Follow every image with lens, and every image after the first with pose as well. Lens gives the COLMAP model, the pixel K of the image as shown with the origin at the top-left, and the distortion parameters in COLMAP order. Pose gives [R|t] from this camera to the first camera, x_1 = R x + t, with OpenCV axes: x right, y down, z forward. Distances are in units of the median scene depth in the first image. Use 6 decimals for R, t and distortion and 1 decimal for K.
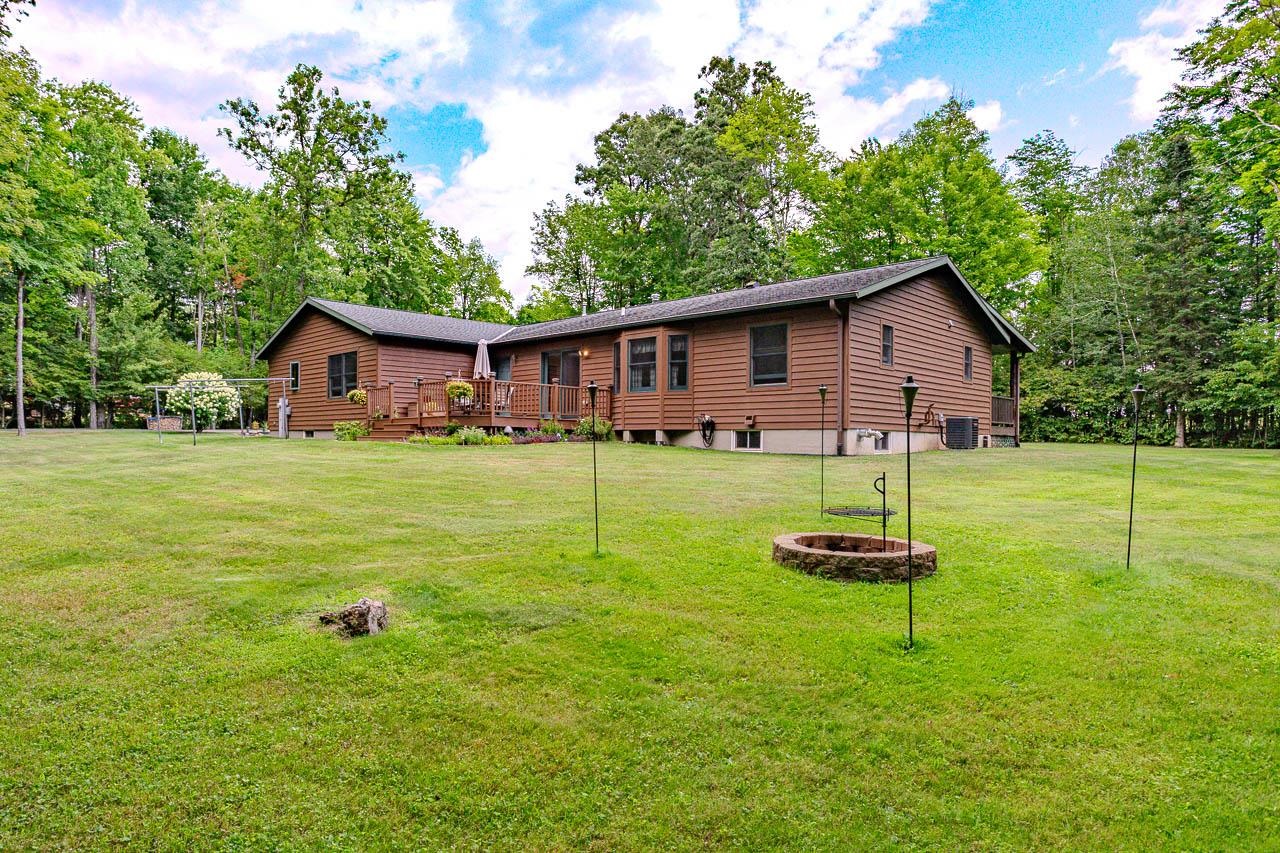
lens RADIAL K [[762.4, 0, 640.0], [0, 762.4, 426.5], [0, 0, 1]] dist [0.000037, 0.000037]
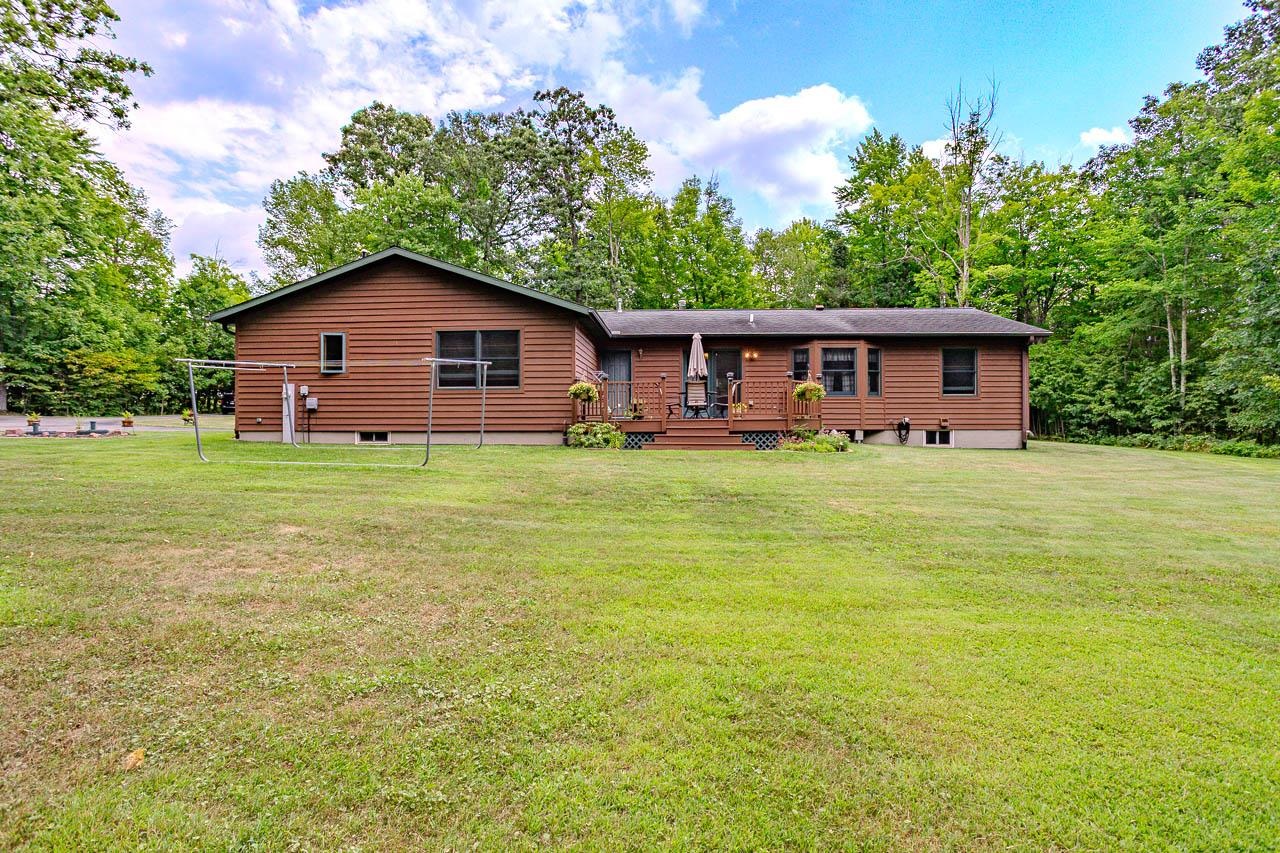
lens RADIAL K [[589.2, 0, 640.0], [0, 589.2, 426.5], [0, 0, 1]] dist [-0.025018, -0.000187]
pose [[0.746417, -0.010657, 0.665393, -0.814049], [-0.006609, 0.999704, 0.023424, -0.019043], [-0.665445, -0.021882, 0.746126, 0.565216]]
